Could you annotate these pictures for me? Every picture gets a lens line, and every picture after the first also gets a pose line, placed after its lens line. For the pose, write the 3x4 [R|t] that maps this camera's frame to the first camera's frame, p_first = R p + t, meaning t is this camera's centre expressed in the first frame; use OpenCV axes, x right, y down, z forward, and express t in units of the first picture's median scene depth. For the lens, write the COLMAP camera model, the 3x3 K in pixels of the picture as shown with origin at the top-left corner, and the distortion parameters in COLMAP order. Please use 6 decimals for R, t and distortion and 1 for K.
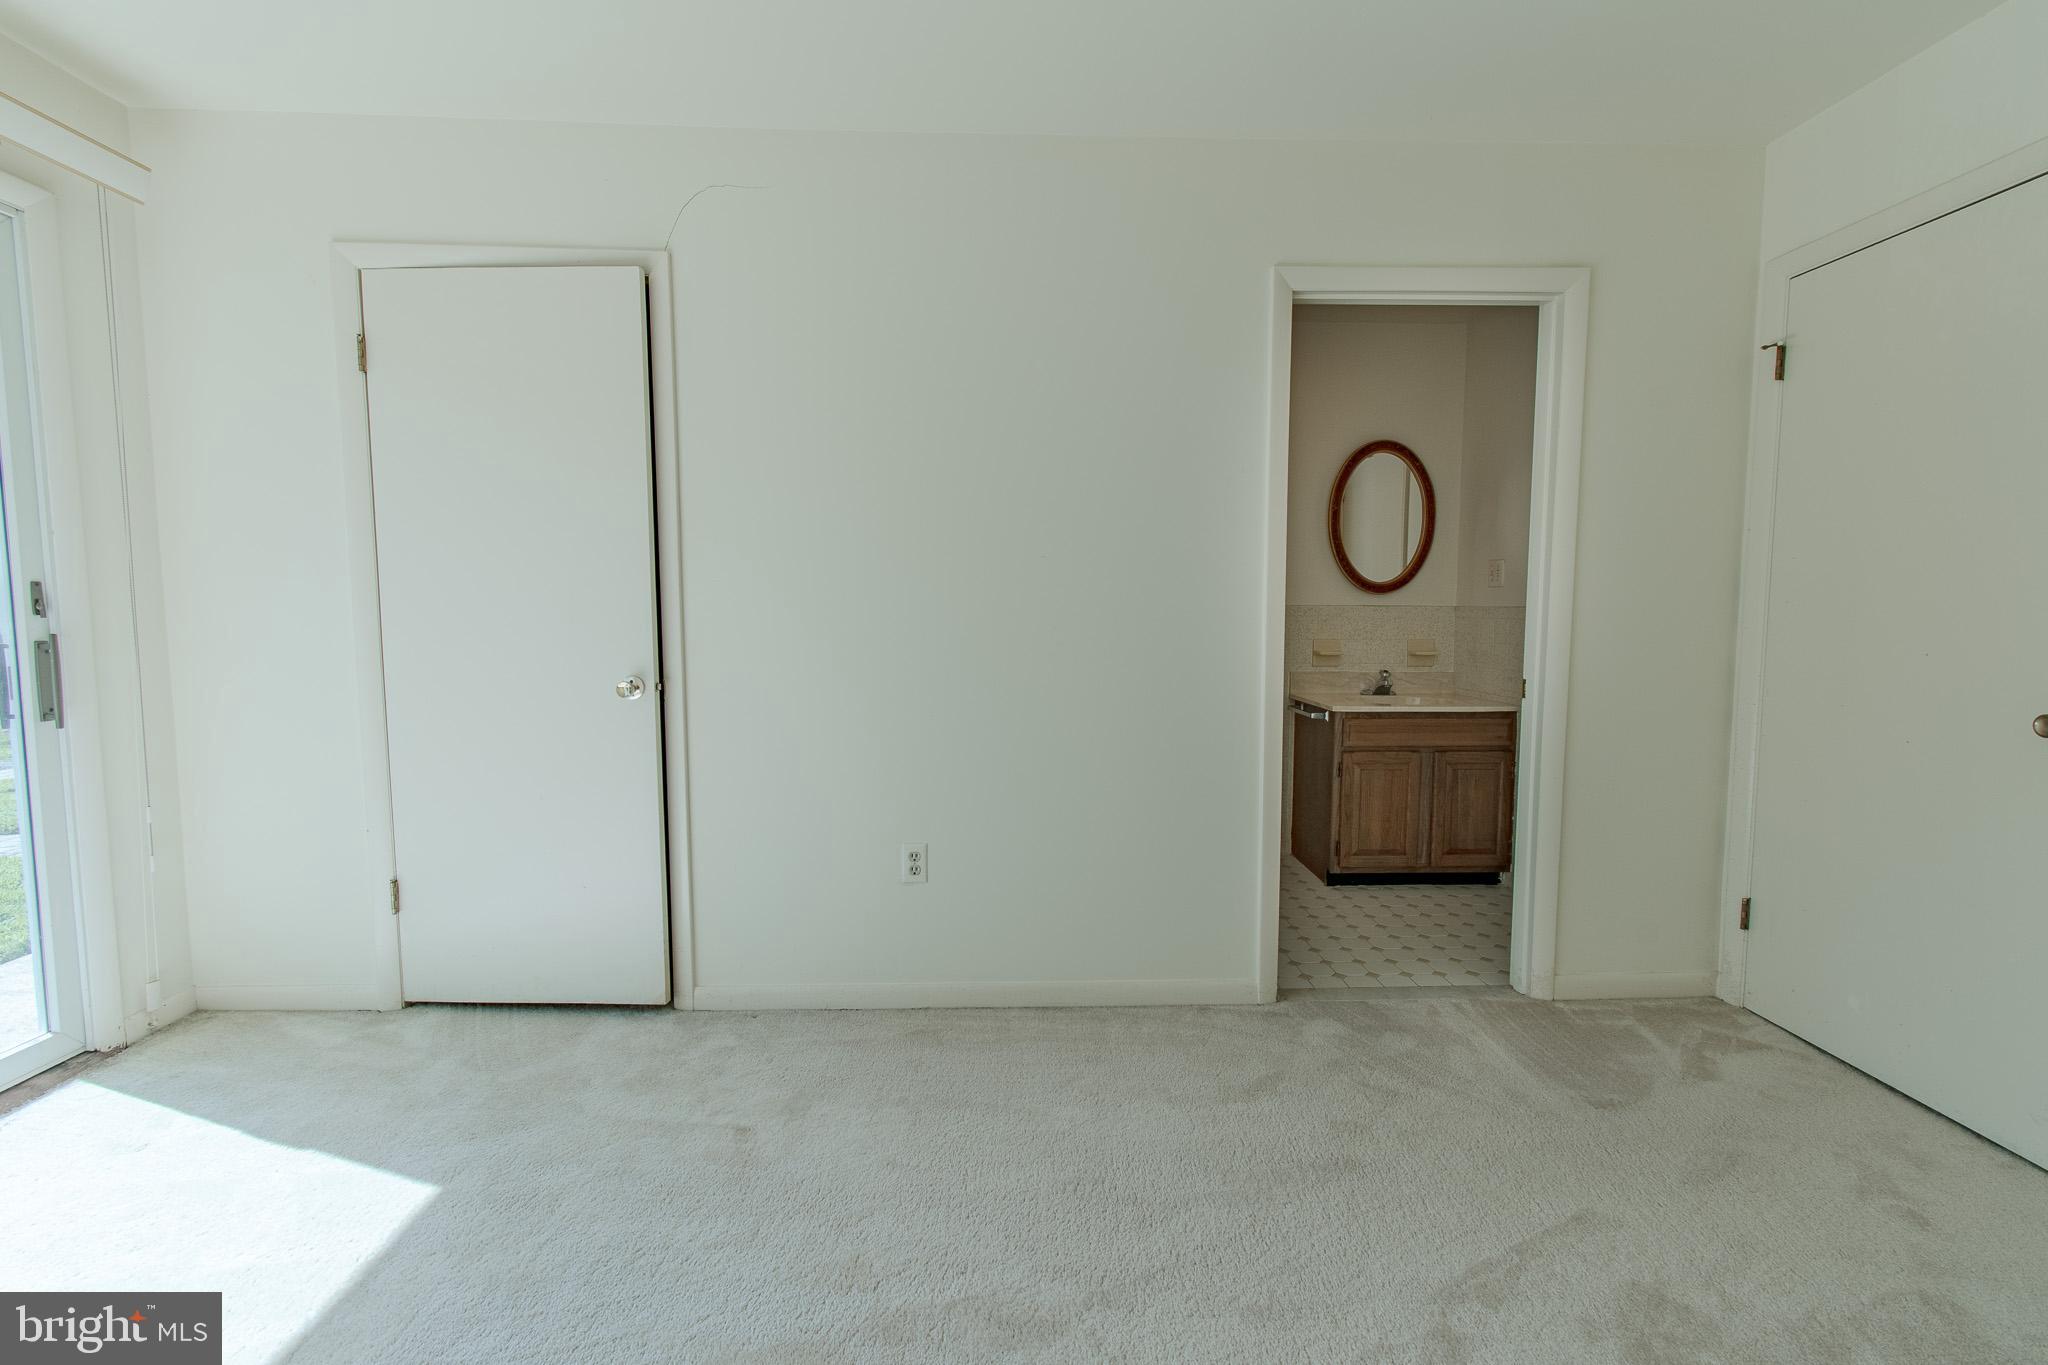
lens RADIAL K [[890.7, 0, 1020.6], [0, 890.7, 672.0], [0, 0, 1]] dist [-0.003188, -0.000414]
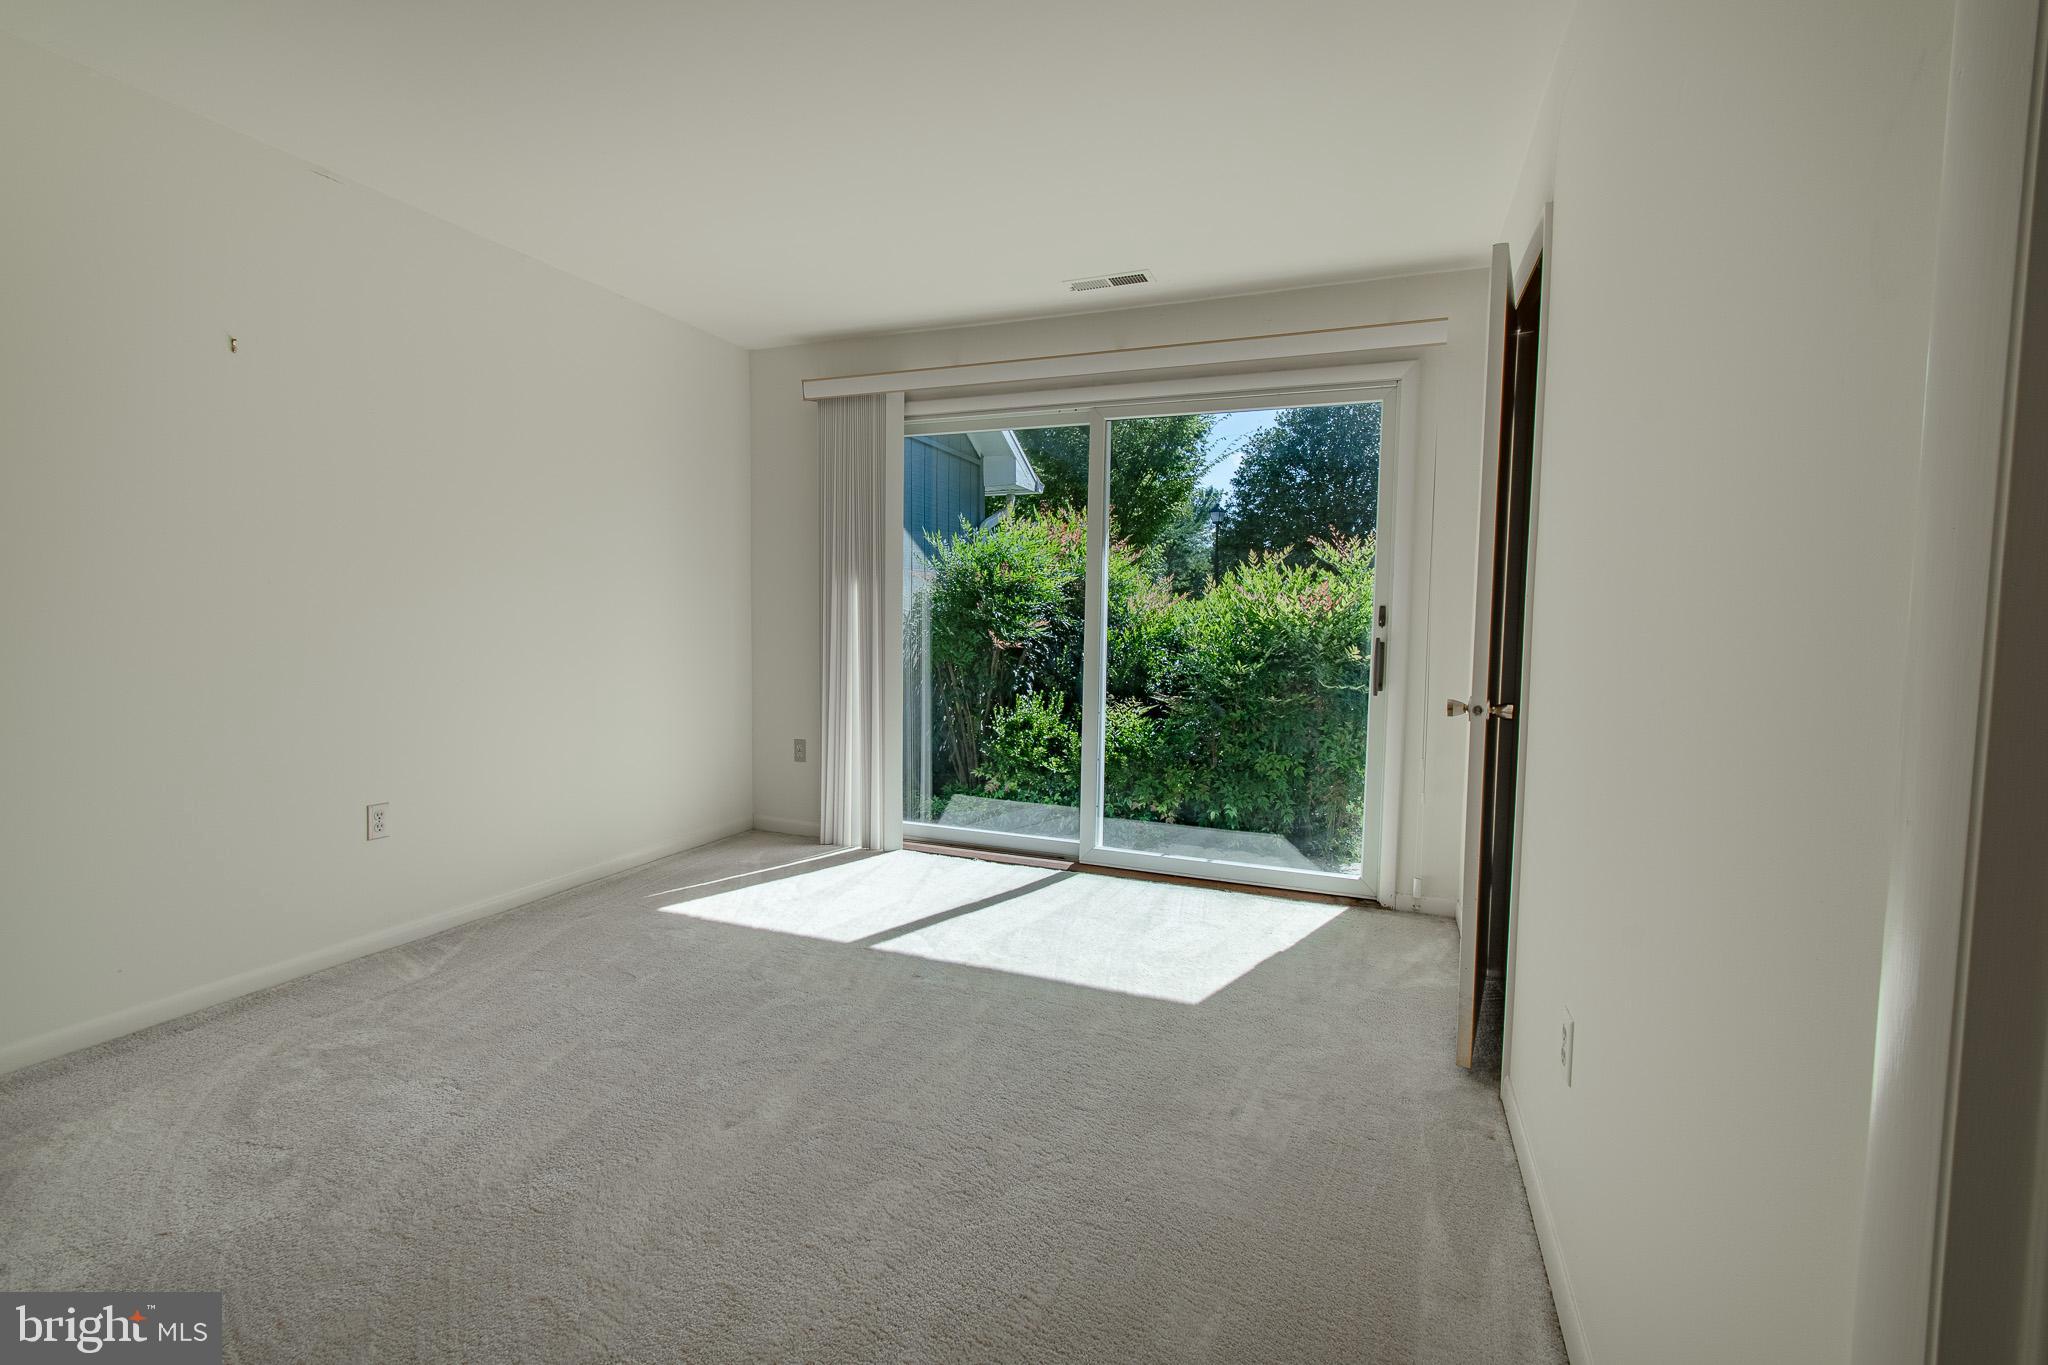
lens RADIAL K [[890.7, 0, 1020.6], [0, 890.7, 672.0], [0, 0, 1]] dist [-0.003188, -0.000414]
pose [[-0.372234, 0.056311, -0.926429, 0.674929], [-0.081782, 0.992285, 0.093173, -0.079437], [0.924529, 0.110447, -0.364757, 0.991969]]
